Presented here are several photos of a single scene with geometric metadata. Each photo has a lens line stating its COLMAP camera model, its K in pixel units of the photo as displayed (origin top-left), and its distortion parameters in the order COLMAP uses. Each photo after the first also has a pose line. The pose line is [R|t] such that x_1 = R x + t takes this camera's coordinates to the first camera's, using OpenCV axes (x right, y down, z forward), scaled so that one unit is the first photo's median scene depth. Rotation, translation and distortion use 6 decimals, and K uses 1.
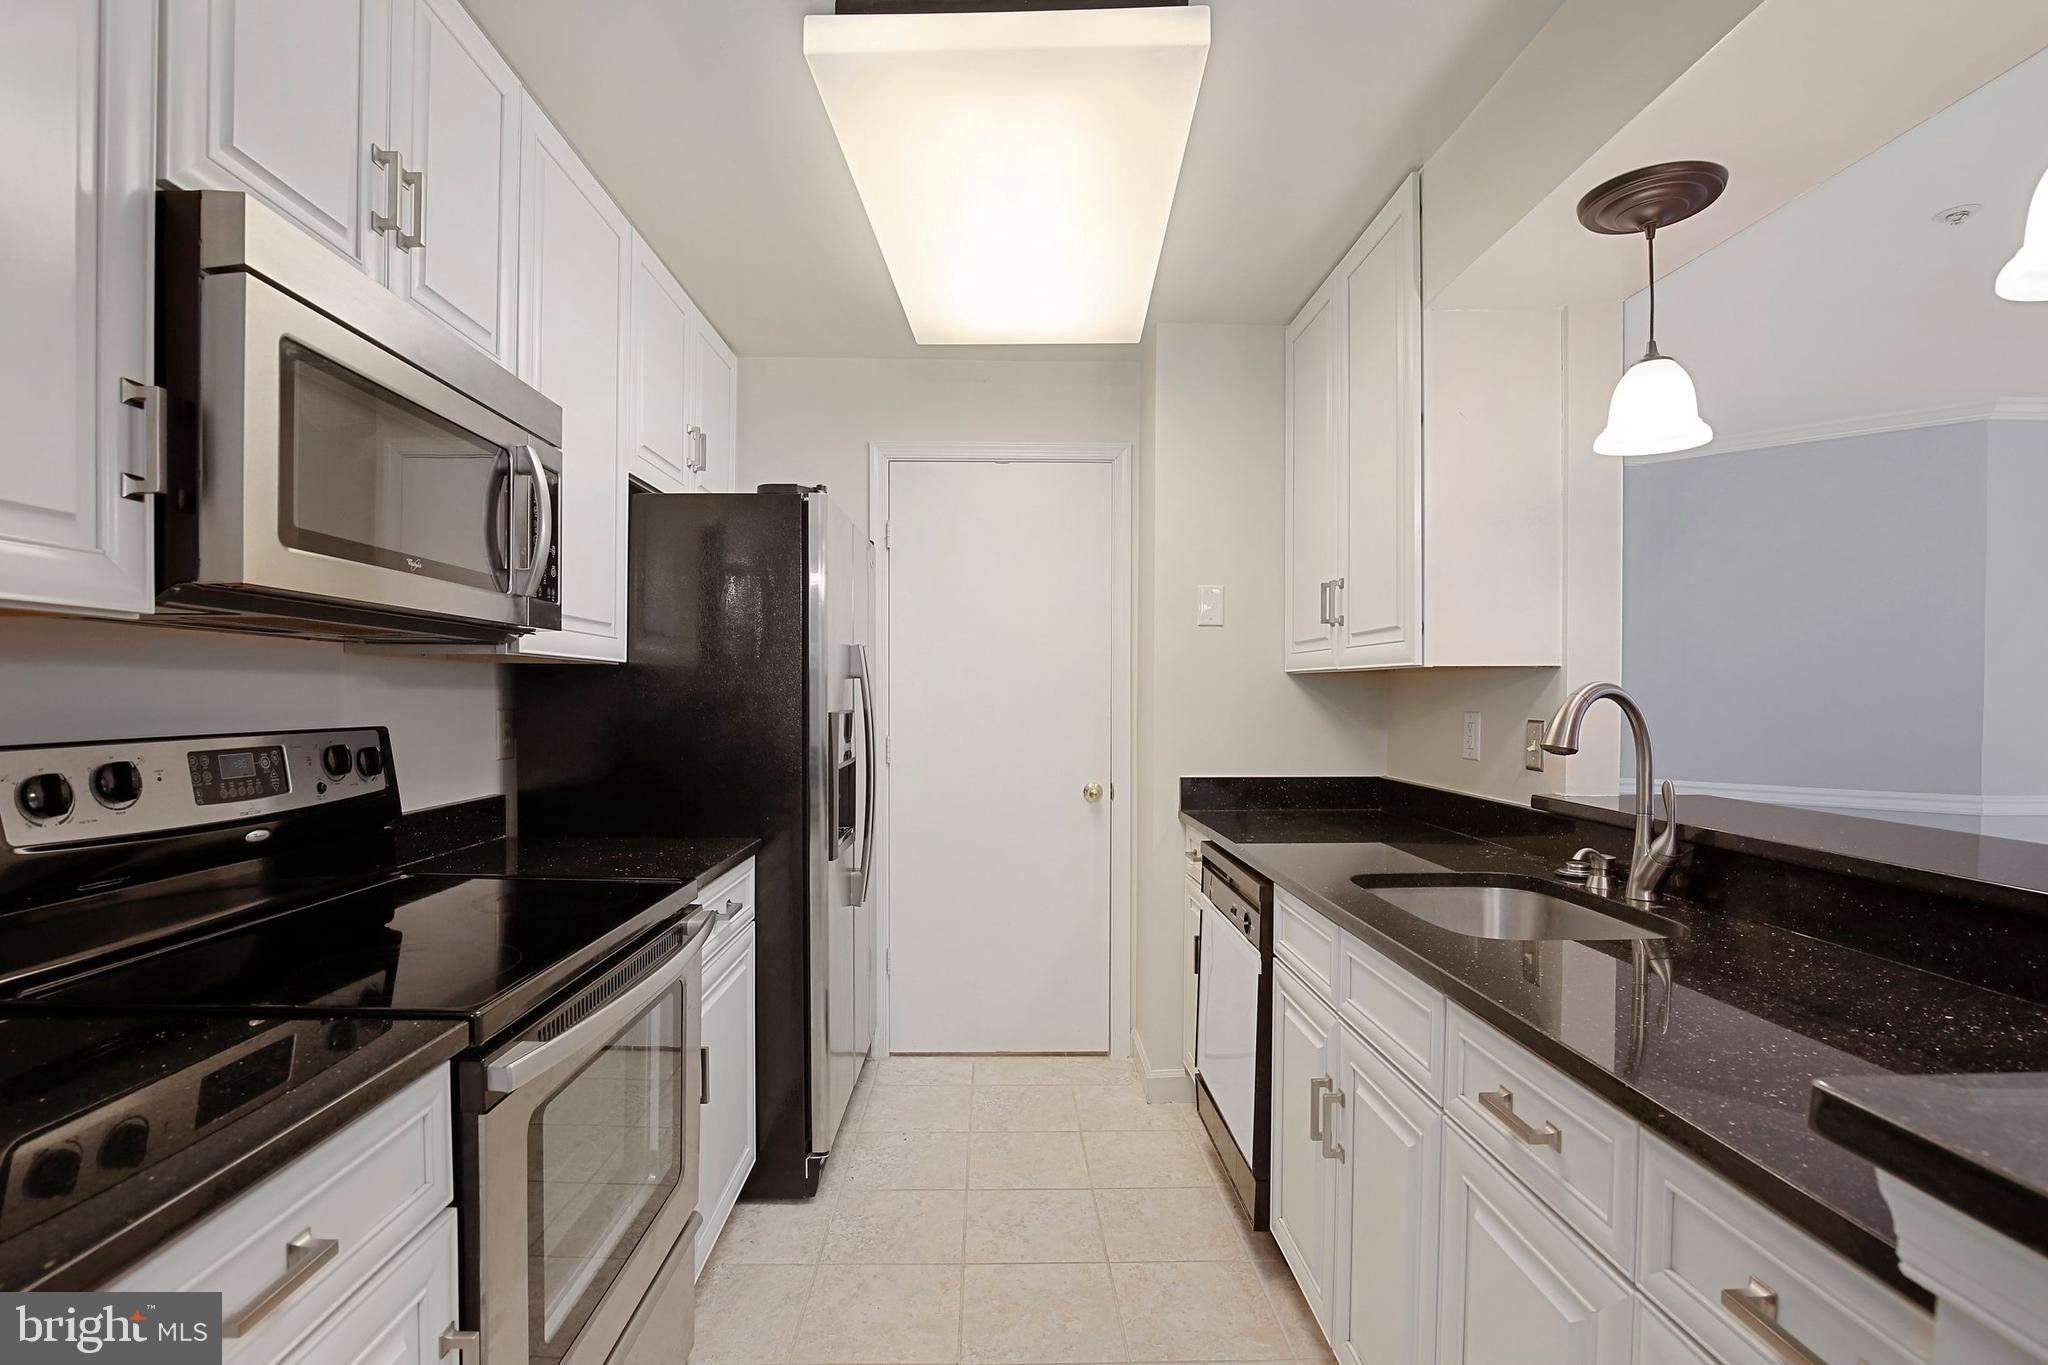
lens RADIAL K [[920.6, 0, 1027.2], [0, 920.6, 698.6], [0, 0, 1]] dist [-0.024064, 0.000625]
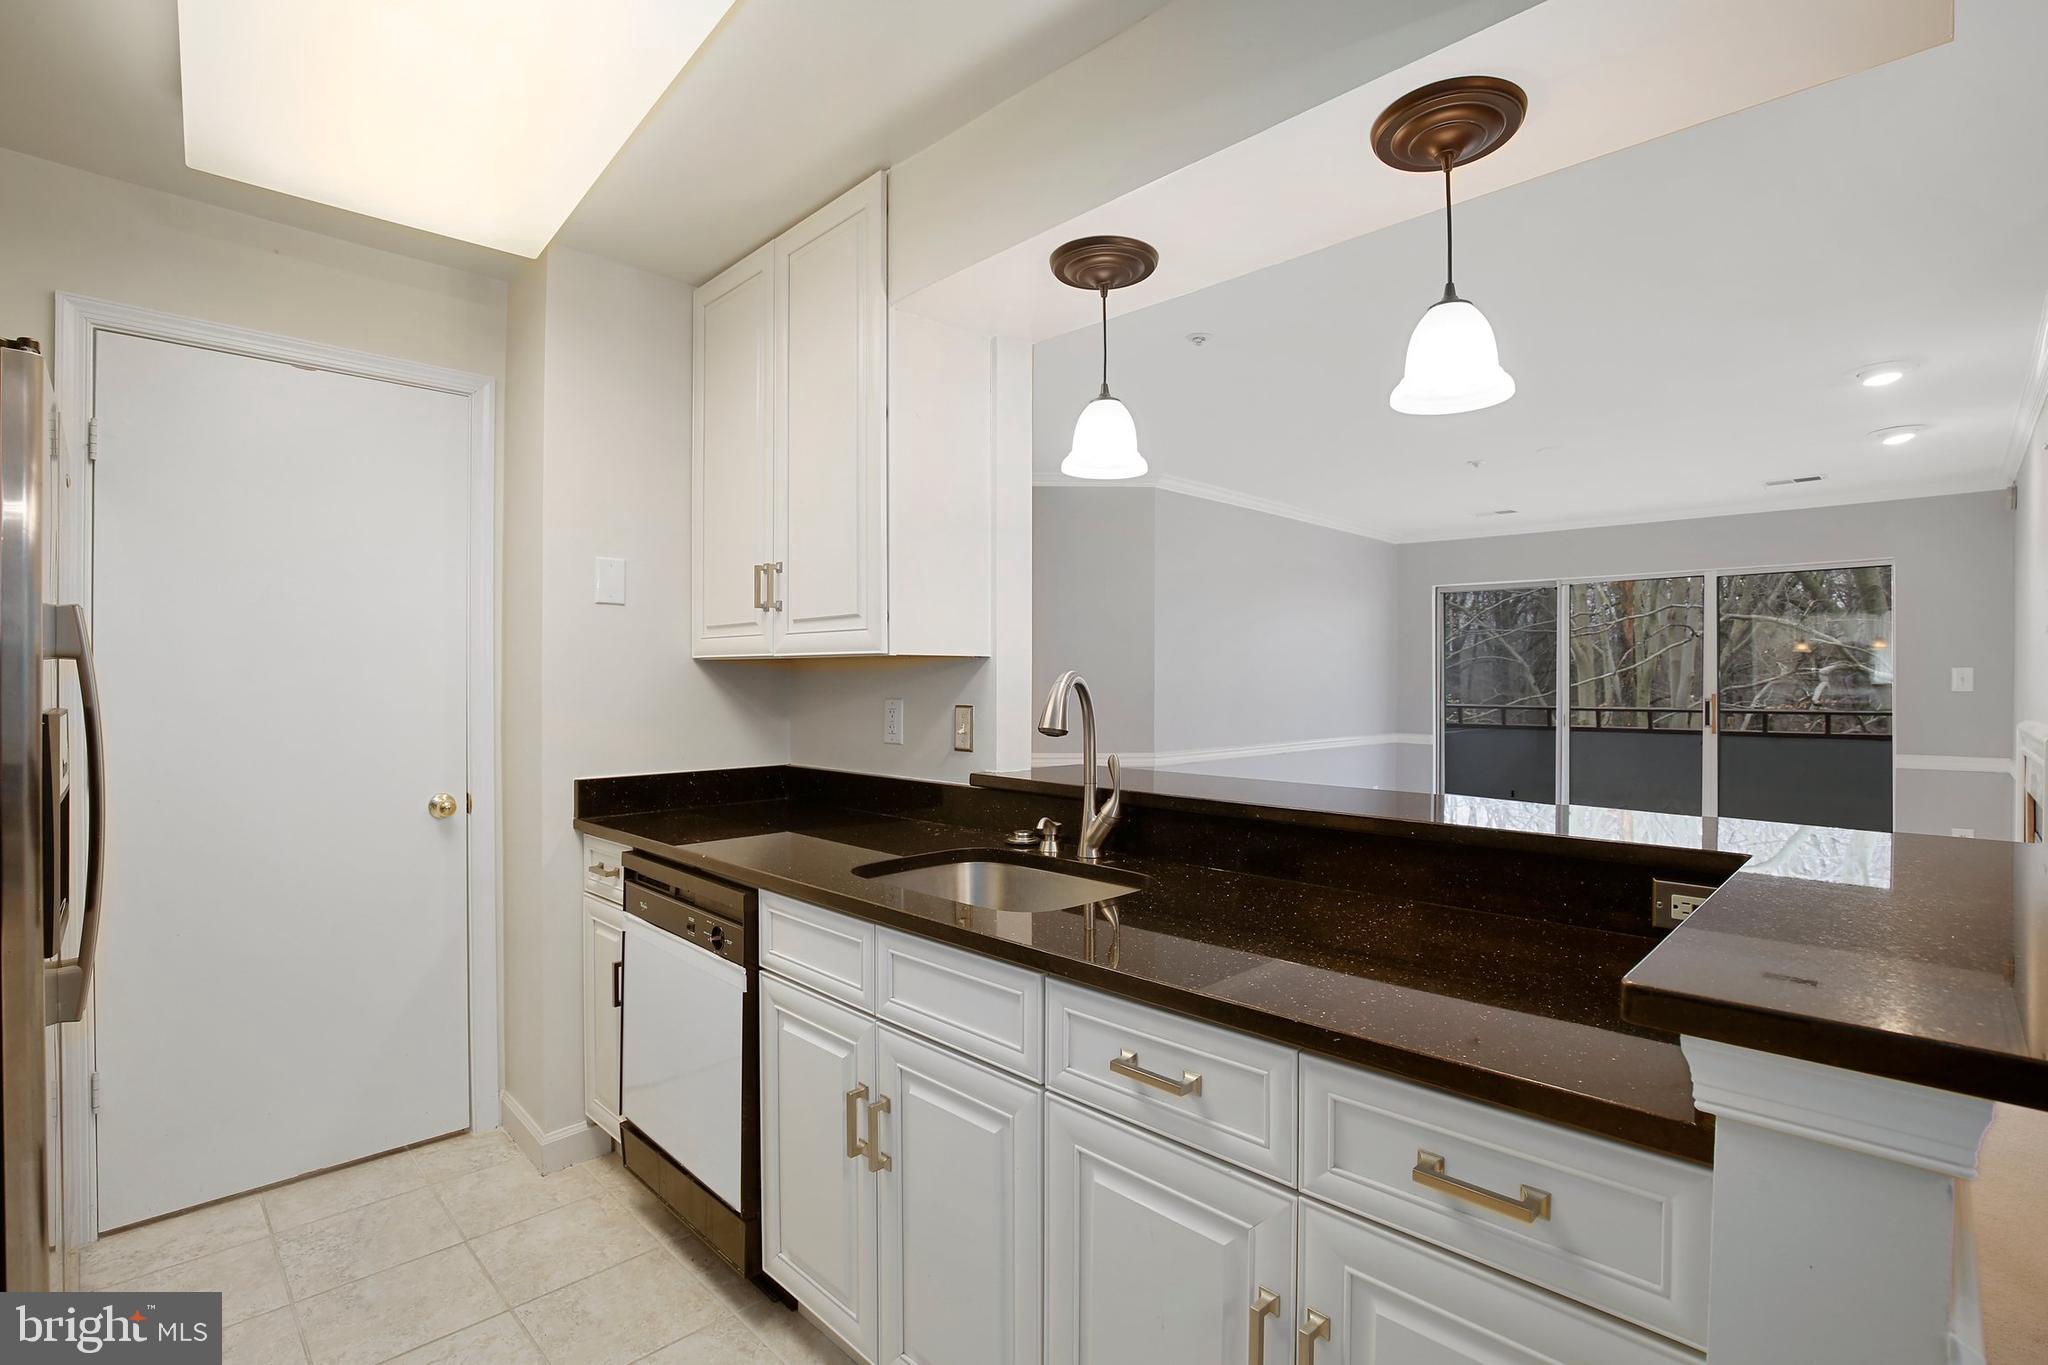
lens RADIAL K [[925.4, 0, 962.0], [0, 925.4, 675.9], [0, 0, 1]] dist [-0.017601, 0.000638]
pose [[0.747390, -0.000281, 0.664386, -0.211876], [0.006063, 0.999961, -0.006397, -0.005105], [-0.664358, 0.008809, 0.747362, 0.190601]]
